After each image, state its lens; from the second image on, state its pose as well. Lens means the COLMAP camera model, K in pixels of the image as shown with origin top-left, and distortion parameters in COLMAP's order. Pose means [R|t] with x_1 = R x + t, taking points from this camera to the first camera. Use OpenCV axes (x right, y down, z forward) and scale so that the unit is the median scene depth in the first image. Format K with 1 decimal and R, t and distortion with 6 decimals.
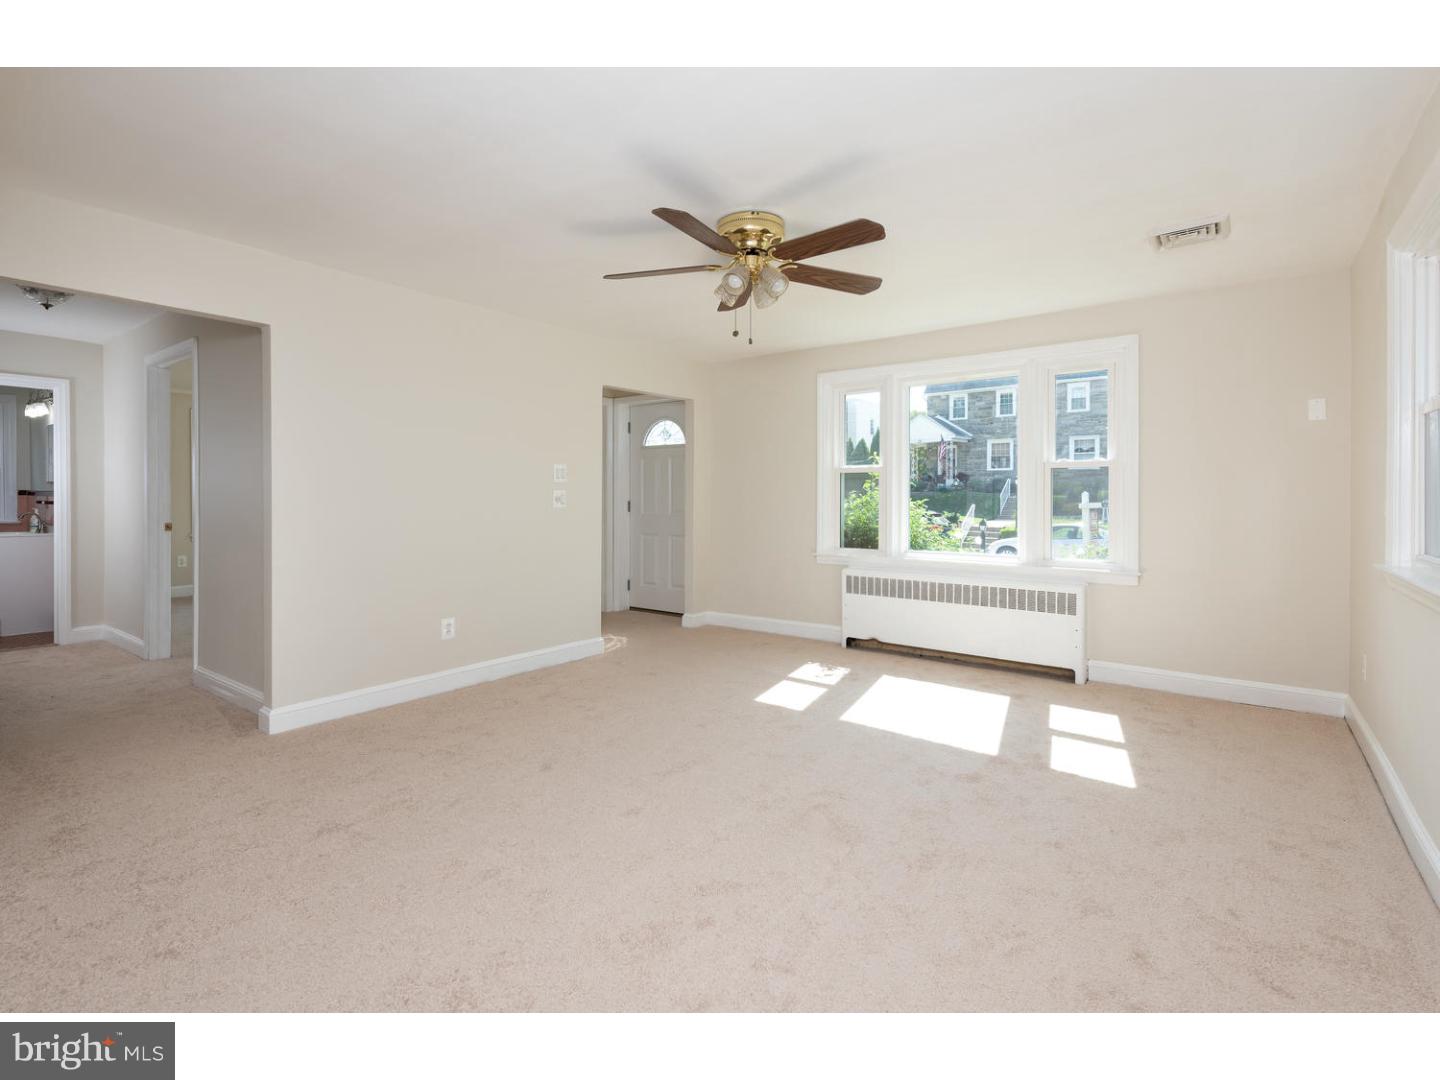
lens RADIAL K [[696.9, 0, 684.7], [0, 696.9, 502.9], [0, 0, 1]] dist [0.021160, -0.012555]
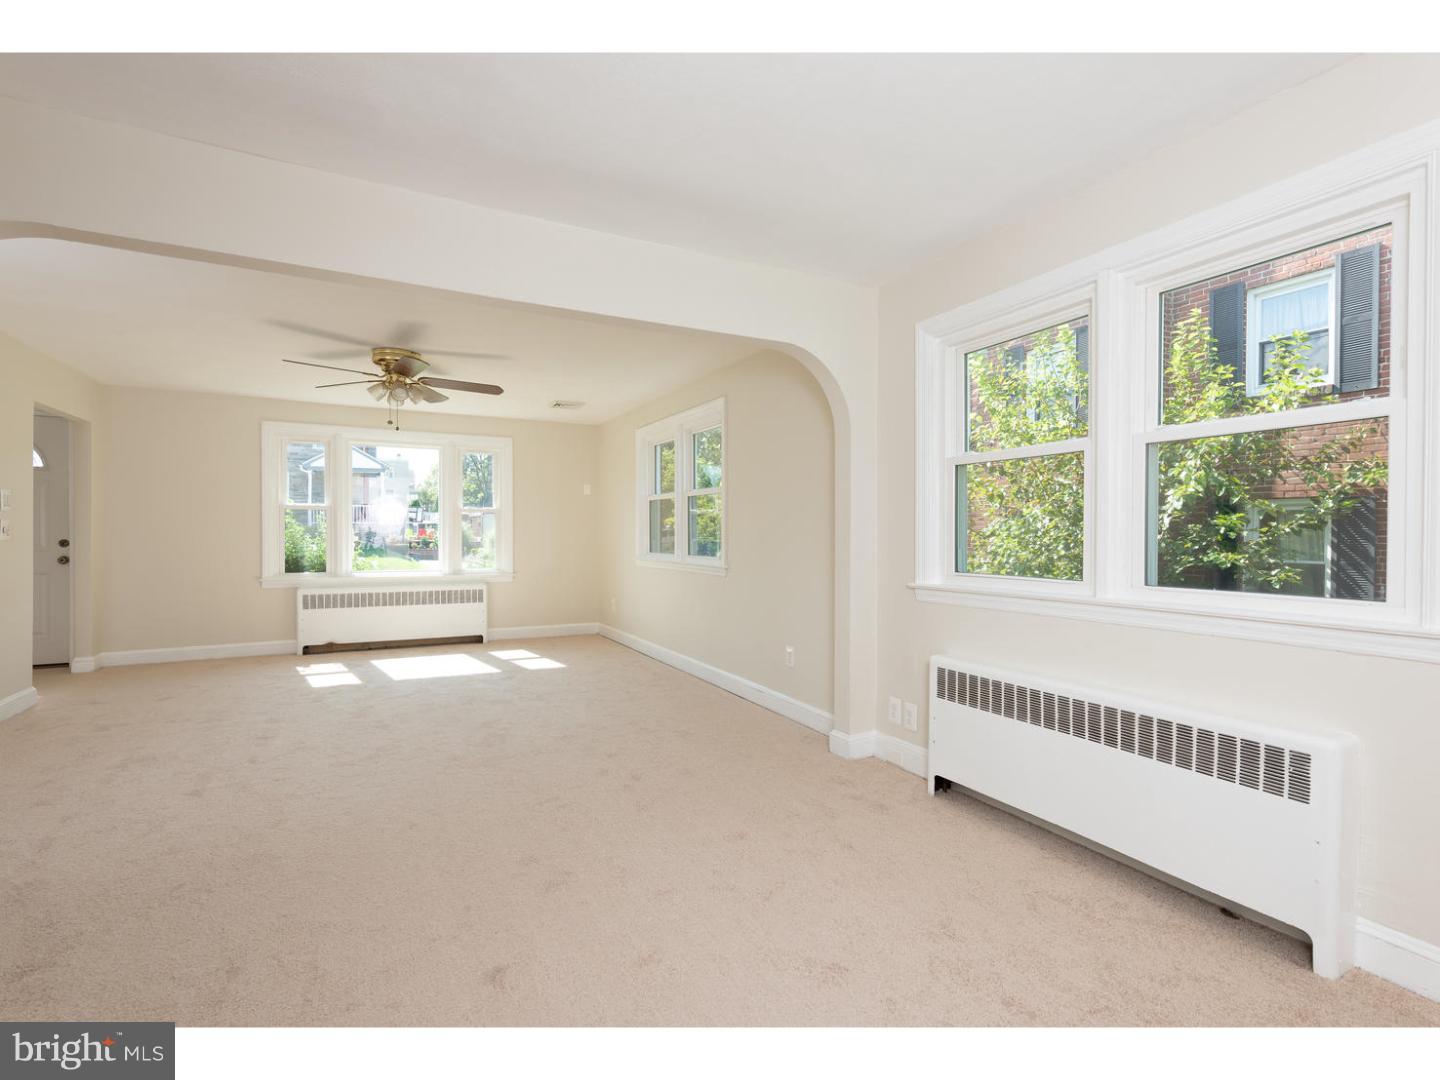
lens RADIAL K [[731.3, 0, 721.8], [0, 731.3, 537.9], [0, 0, 1]] dist [0.023430, -0.014930]
pose [[0.432283, -0.006405, 0.901715, -0.707991], [0.002996, 0.999979, 0.005667, 0.000383], [-0.901733, 0.000252, 0.432293, -0.239042]]
